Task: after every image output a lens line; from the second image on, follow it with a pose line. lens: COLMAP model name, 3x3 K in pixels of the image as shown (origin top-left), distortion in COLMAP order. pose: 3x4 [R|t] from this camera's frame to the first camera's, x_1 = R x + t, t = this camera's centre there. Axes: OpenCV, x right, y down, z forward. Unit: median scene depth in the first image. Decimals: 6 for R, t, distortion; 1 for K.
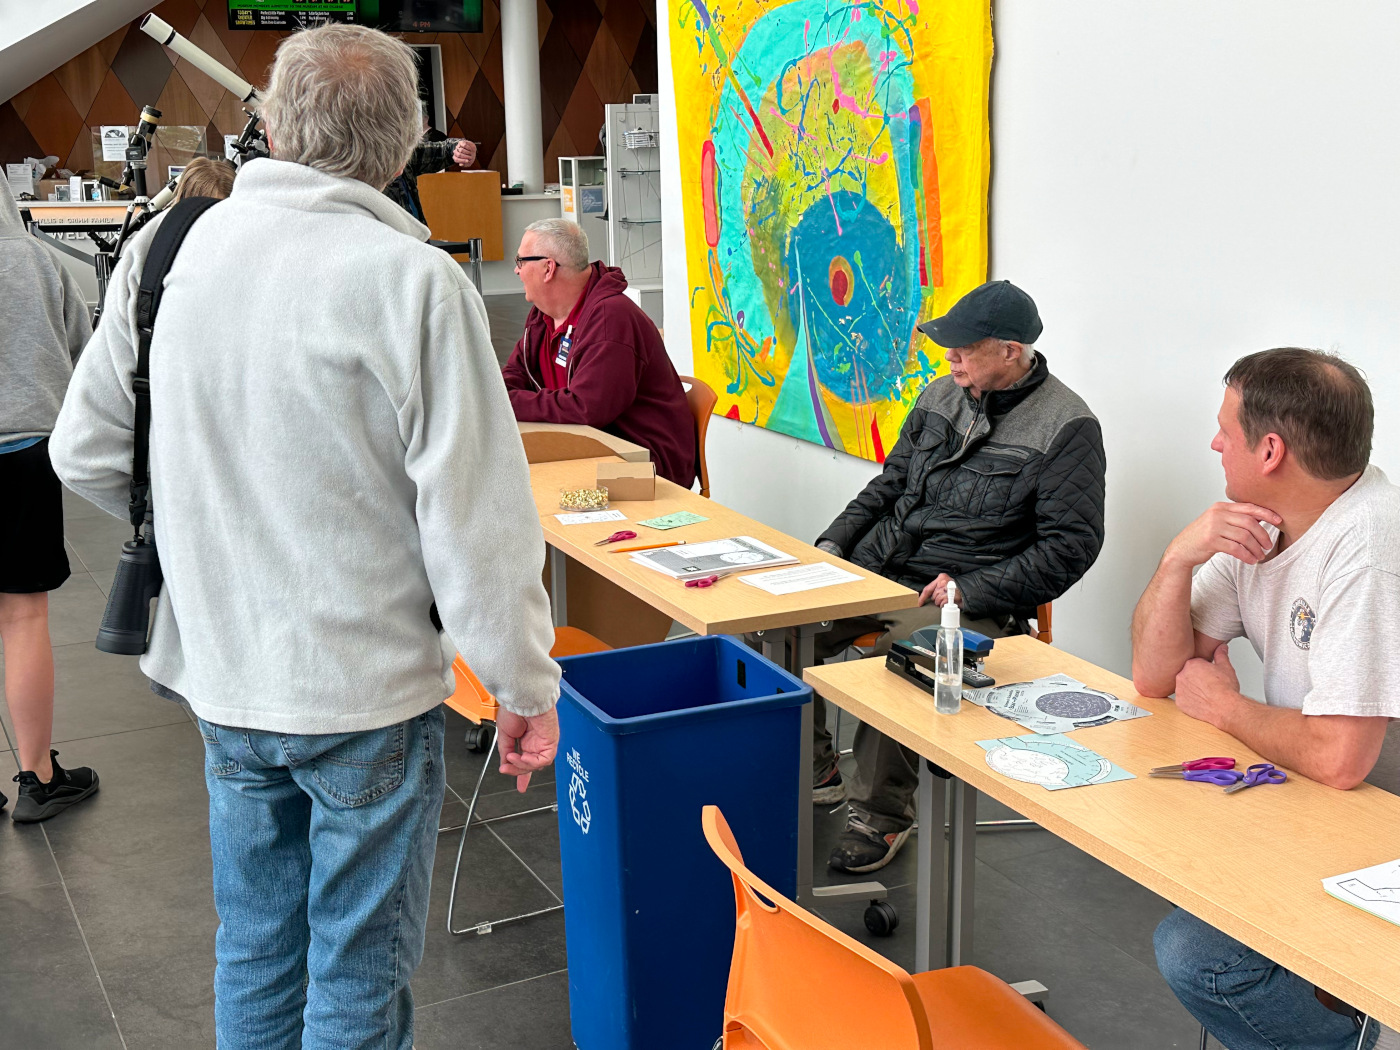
lens RADIAL K [[1750.7, 0, 700.5], [0, 1750.7, 526.6], [0, 0, 1]] dist [0.168662, 0.000000]
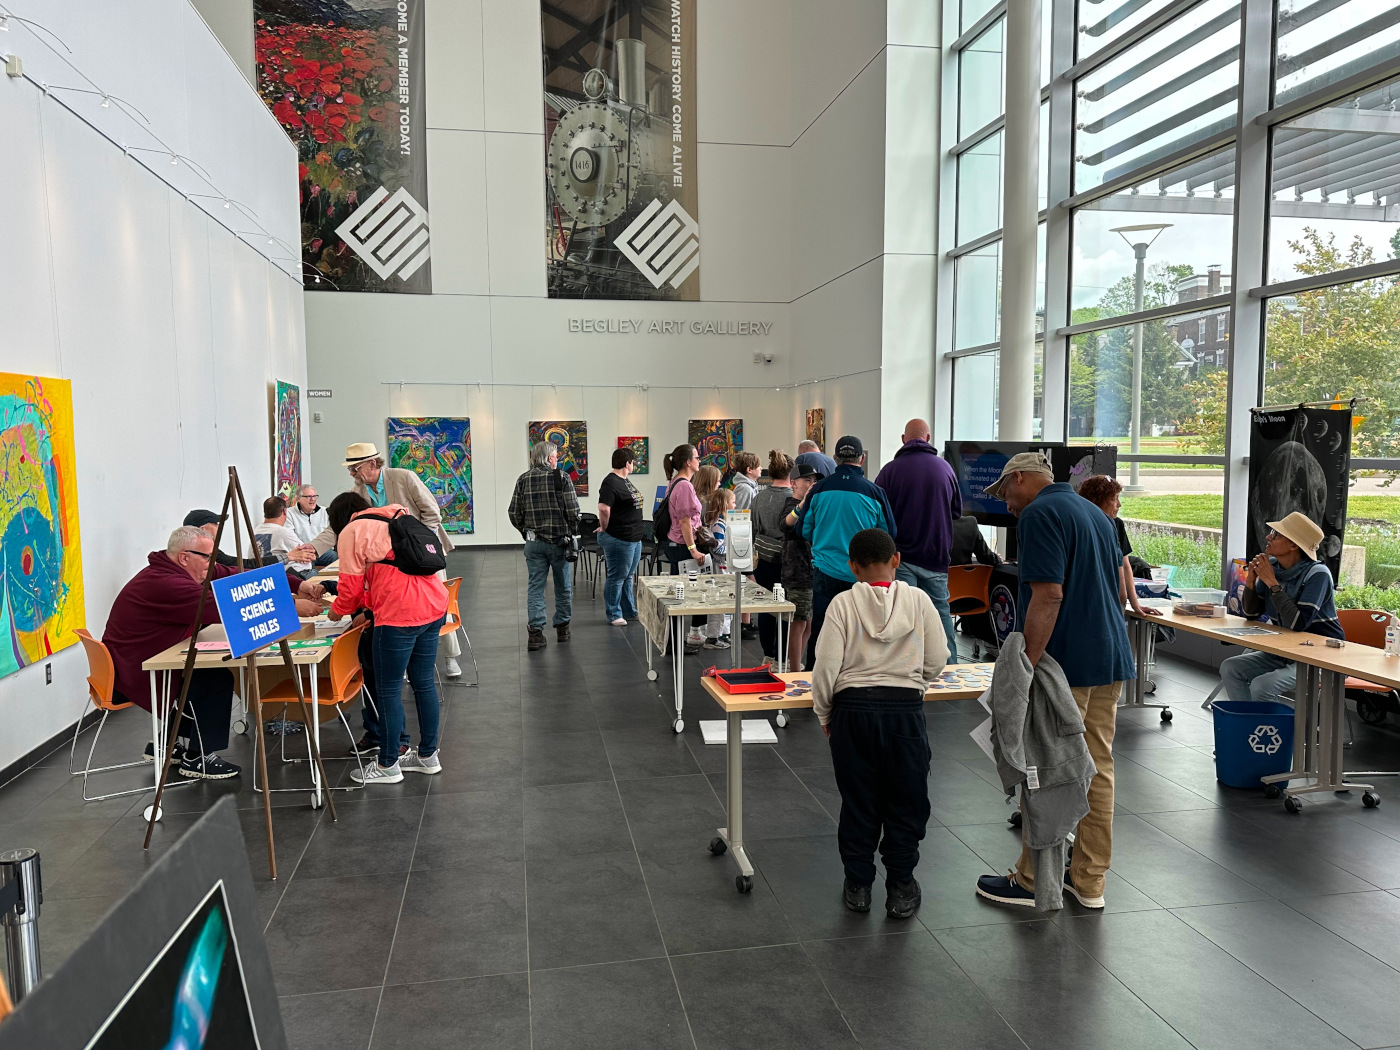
lens RADIAL K [[1059.7, 0, 703.0], [0, 1059.7, 527.3], [0, 0, 1]] dist [0.006779, 0.000801]
pose [[-0.956719, -0.007013, 0.290928, -0.839842], [0.085121, 0.949245, 0.302801, -0.428403], [-0.278286, 0.314460, -0.907564, 1.763038]]
